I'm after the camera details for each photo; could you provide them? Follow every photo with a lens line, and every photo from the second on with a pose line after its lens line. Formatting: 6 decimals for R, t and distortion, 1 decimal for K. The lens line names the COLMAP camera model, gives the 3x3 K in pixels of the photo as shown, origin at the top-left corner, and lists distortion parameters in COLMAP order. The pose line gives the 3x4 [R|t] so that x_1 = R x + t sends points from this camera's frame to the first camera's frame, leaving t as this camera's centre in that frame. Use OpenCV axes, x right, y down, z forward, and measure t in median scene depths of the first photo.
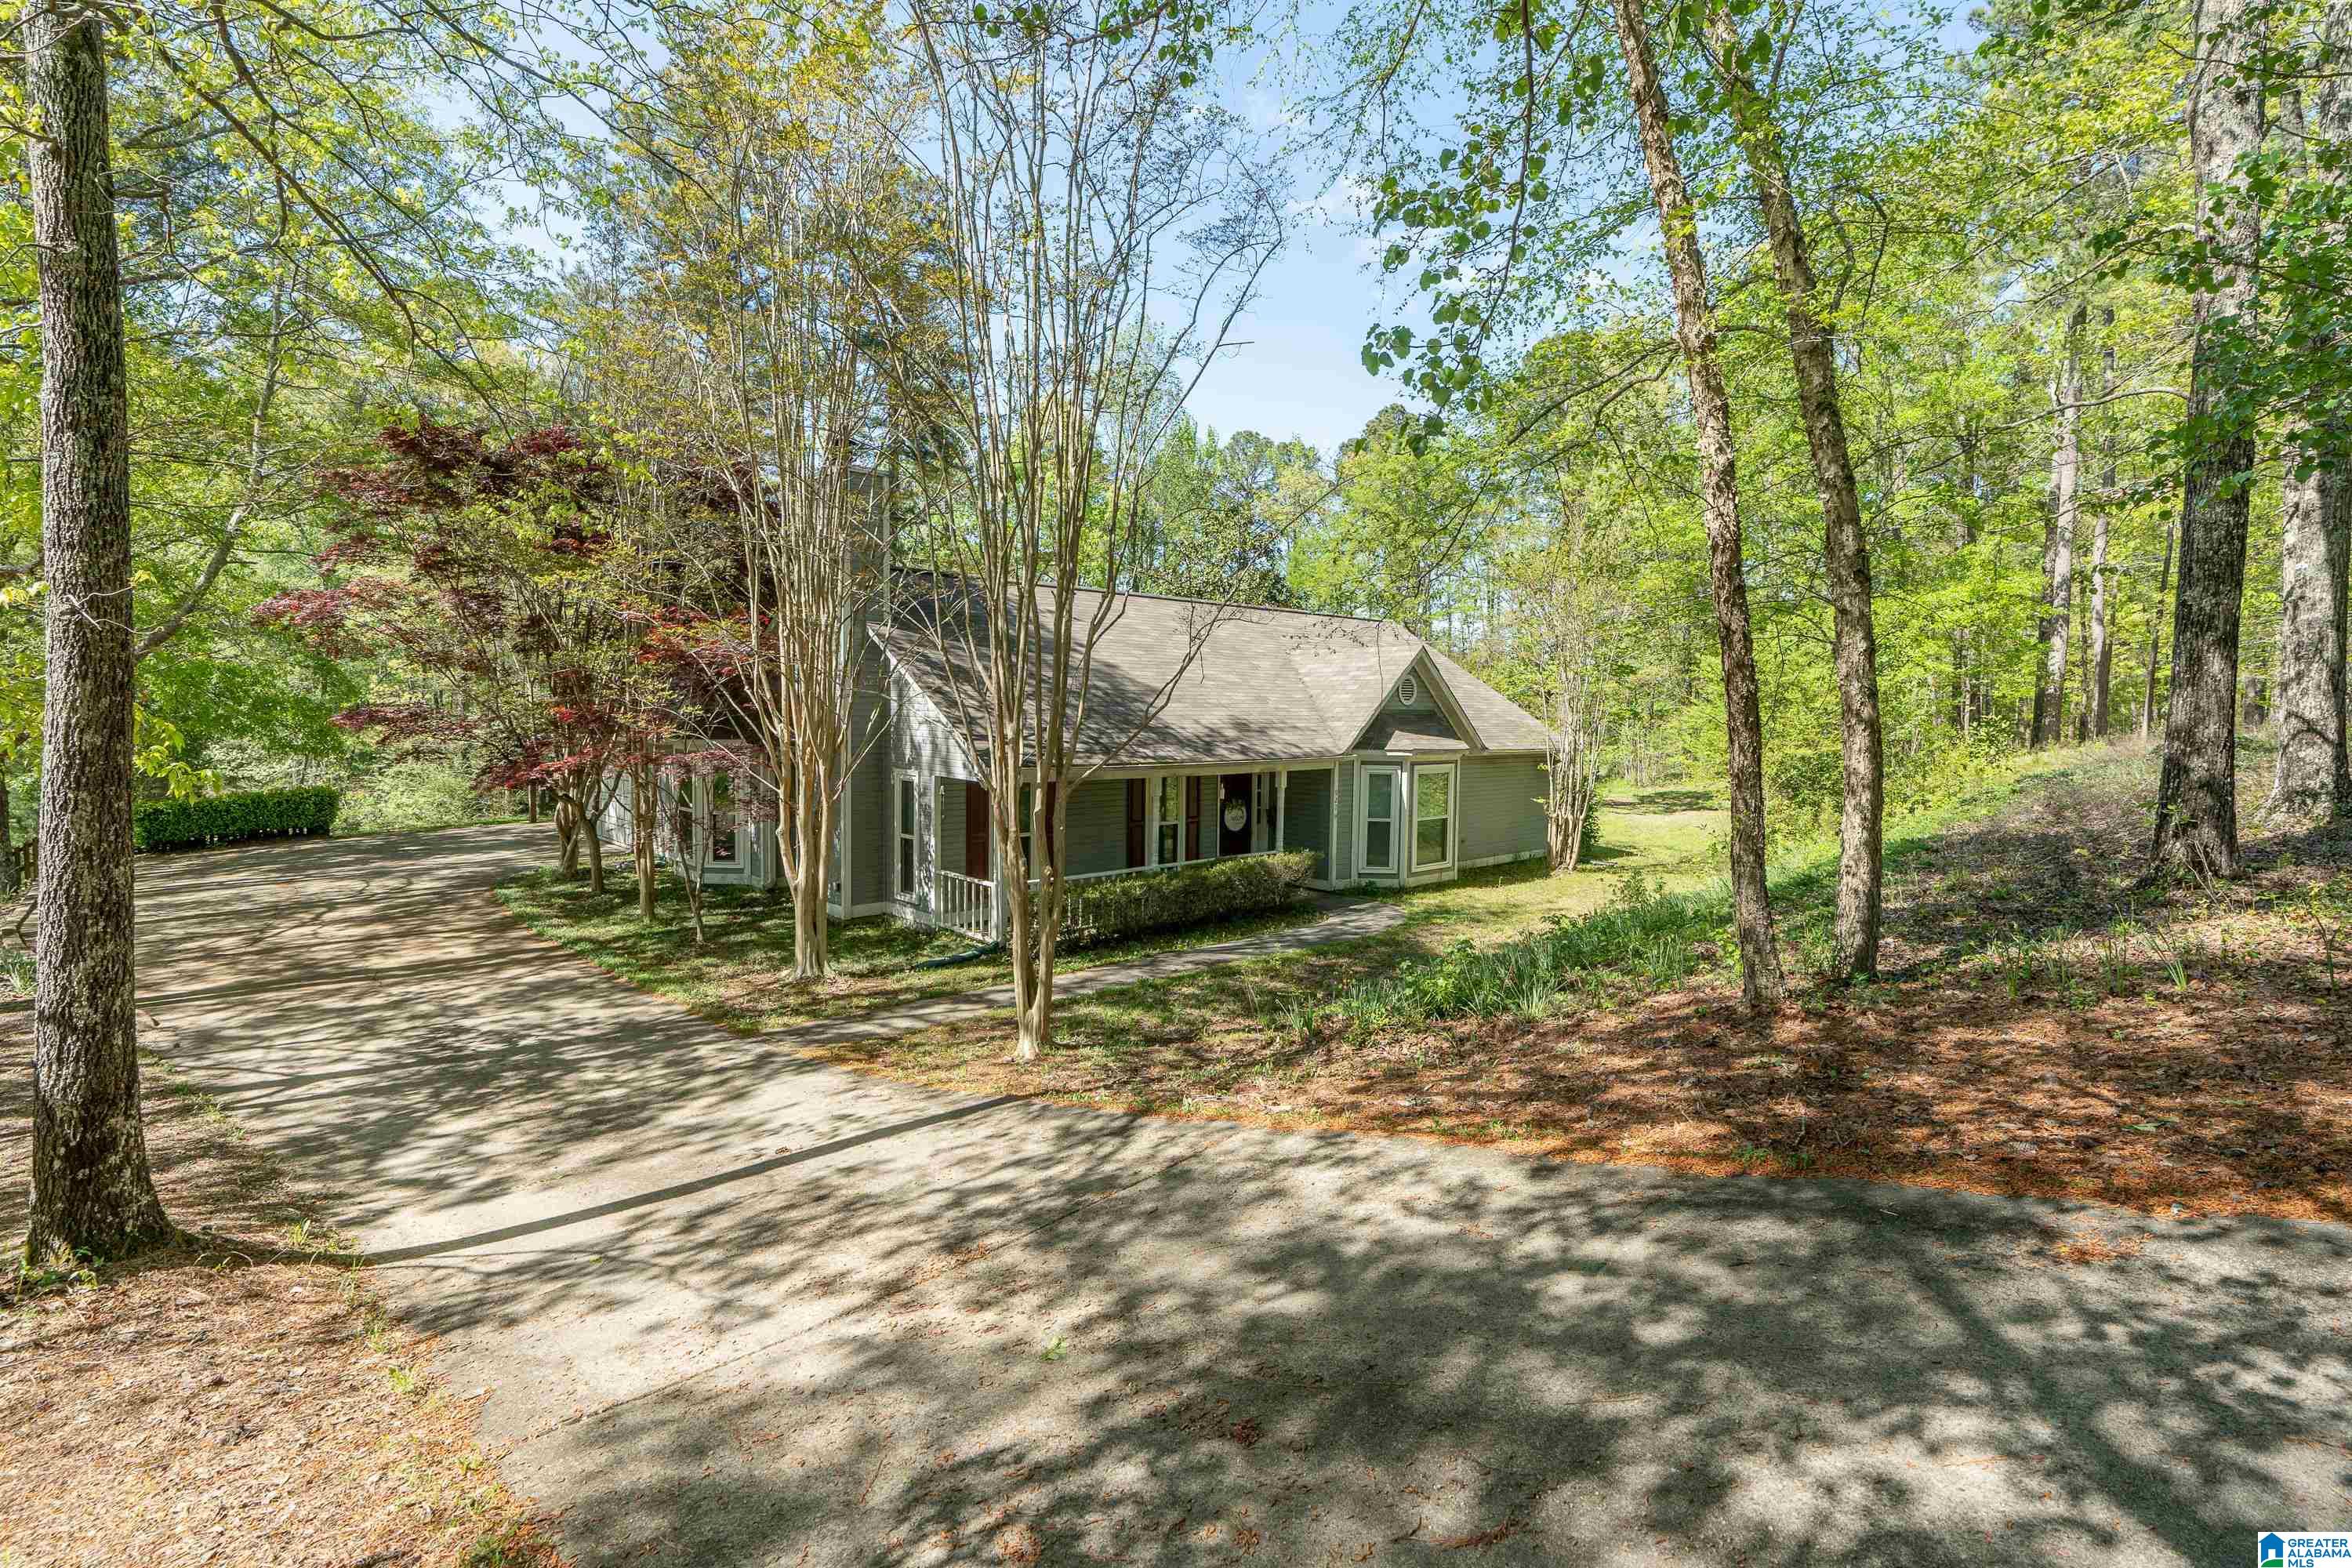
lens RADIAL K [[1088.5, 0, 1177.2], [0, 1088.5, 777.6], [0, 0, 1]] dist [-0.022880, -0.000540]
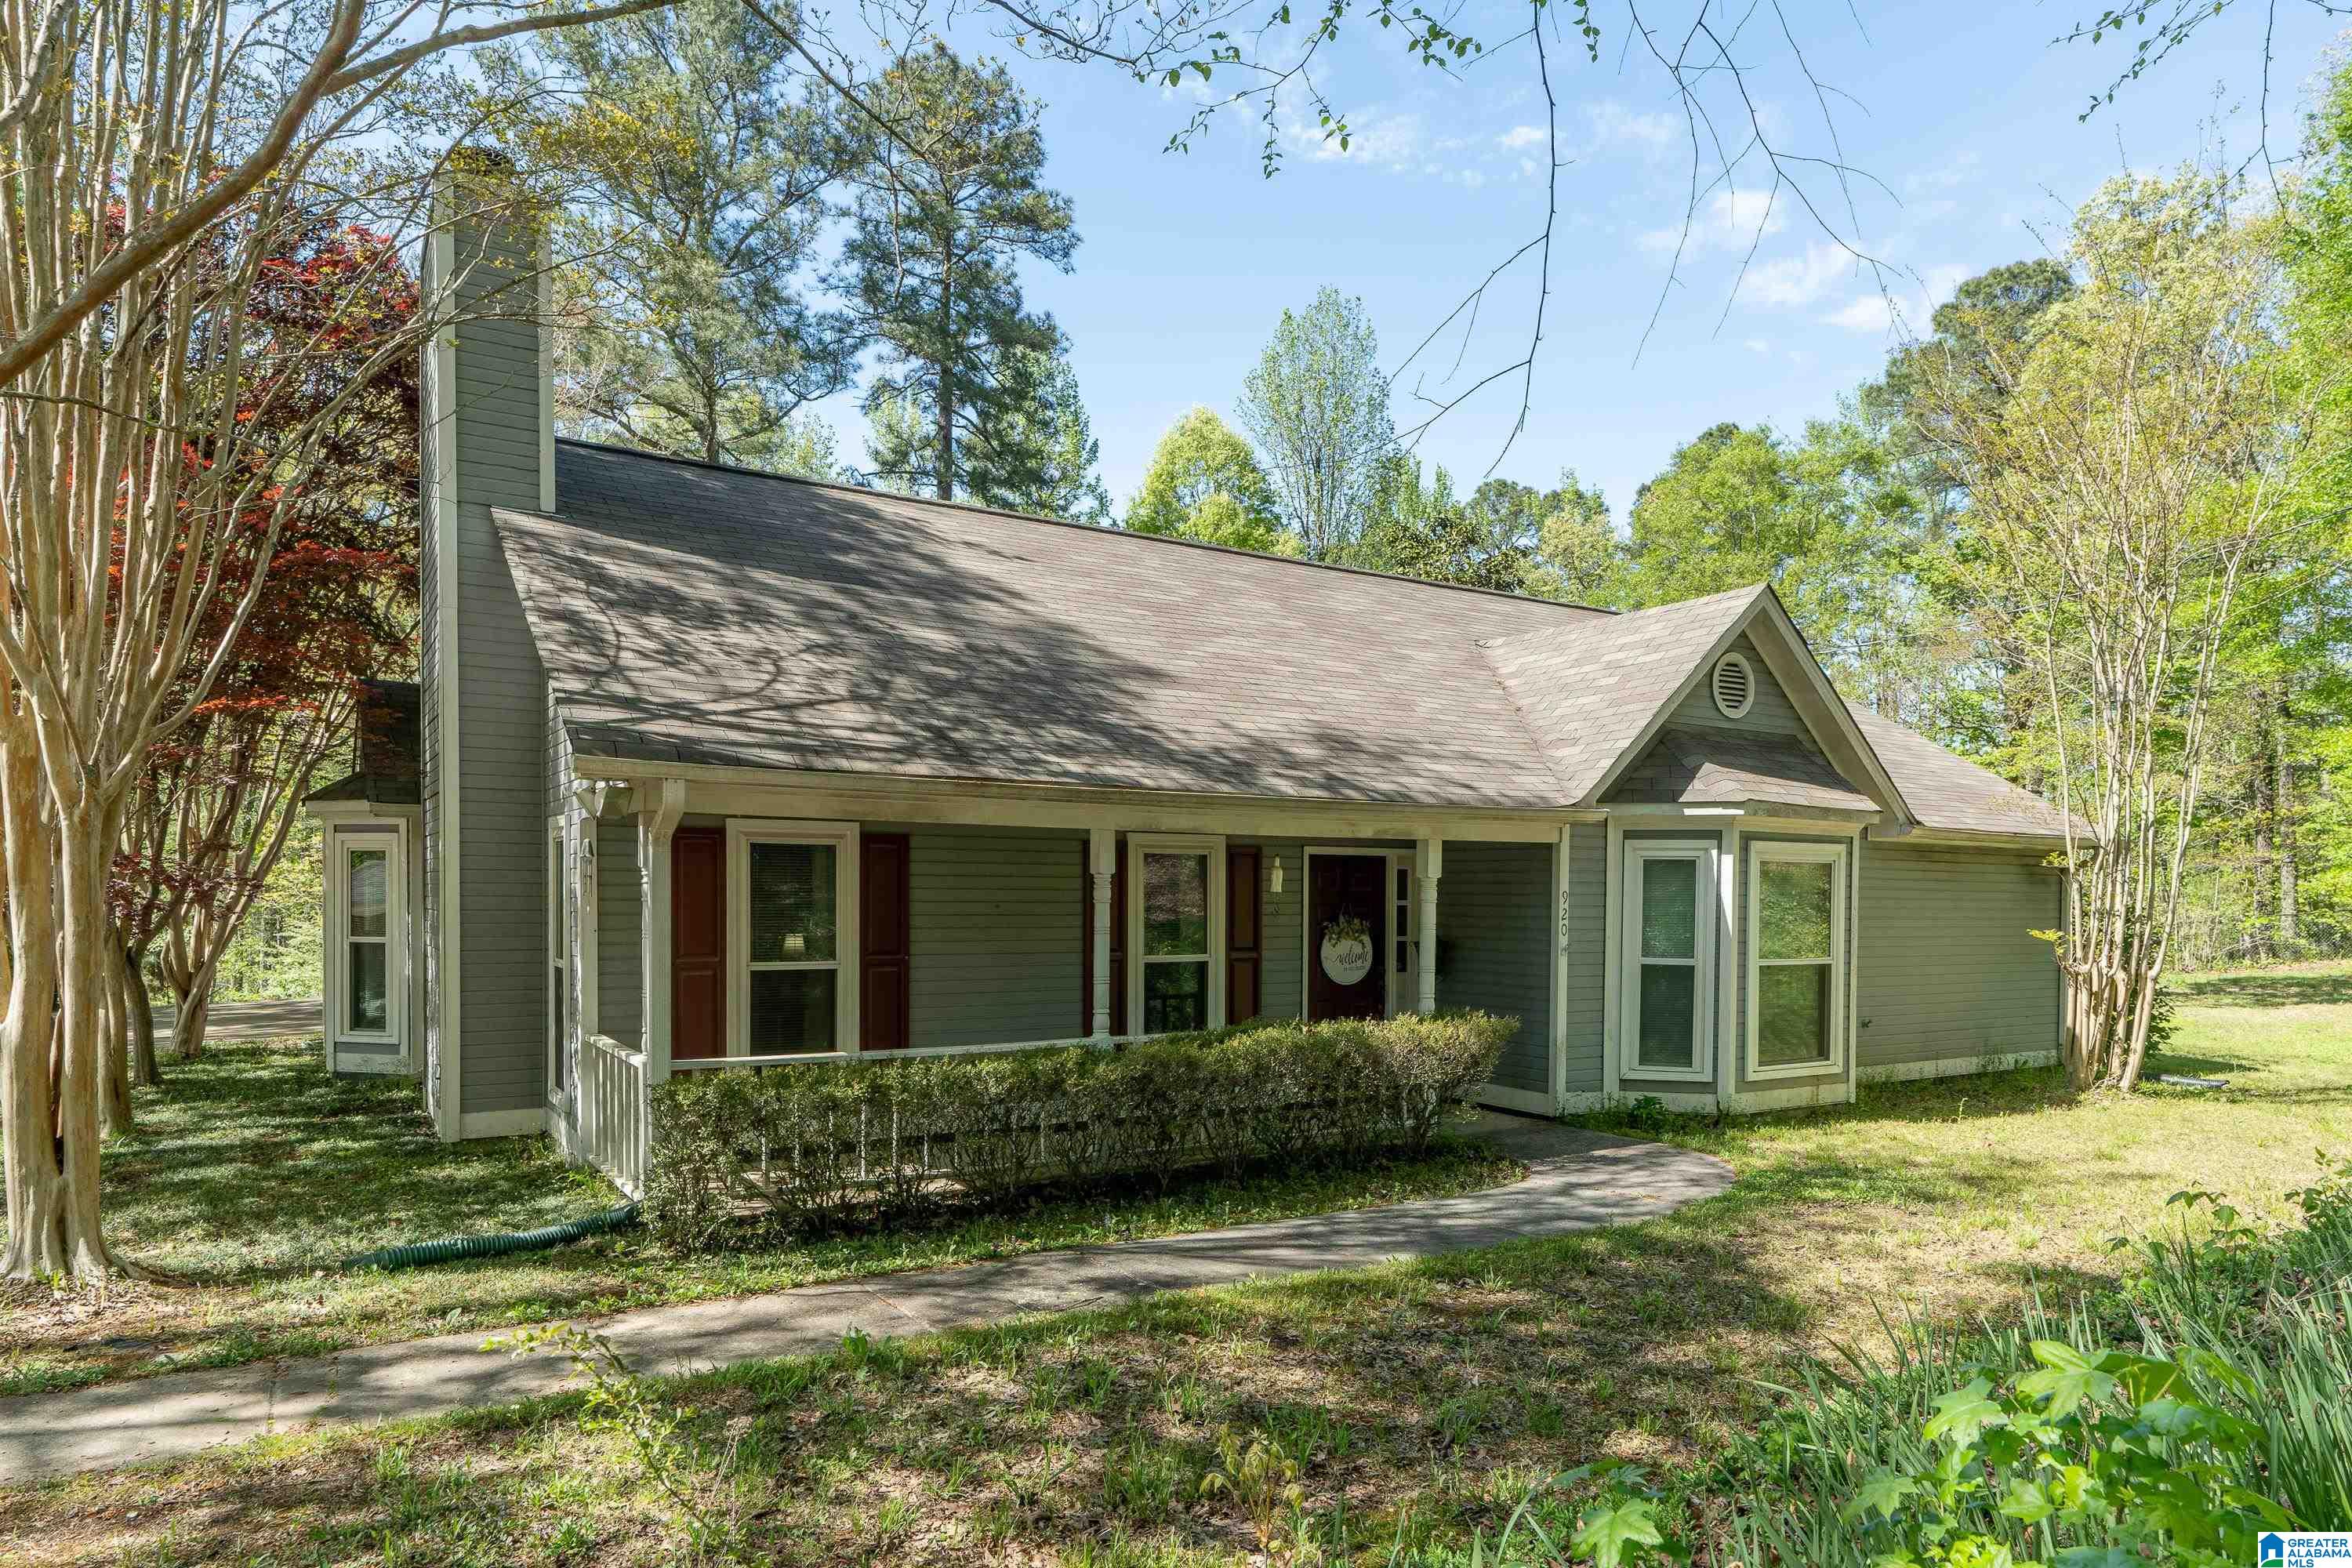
lens RADIAL K [[1346.7, 0, 1149.0], [0, 1346.7, 913.6], [0, 0, 1]] dist [0.001715, 0.000777]
pose [[0.977553, -0.004165, -0.210647, 0.093916], [-0.007896, 0.998378, -0.056384, 0.052728], [0.210540, 0.056782, 0.975935, 0.411304]]
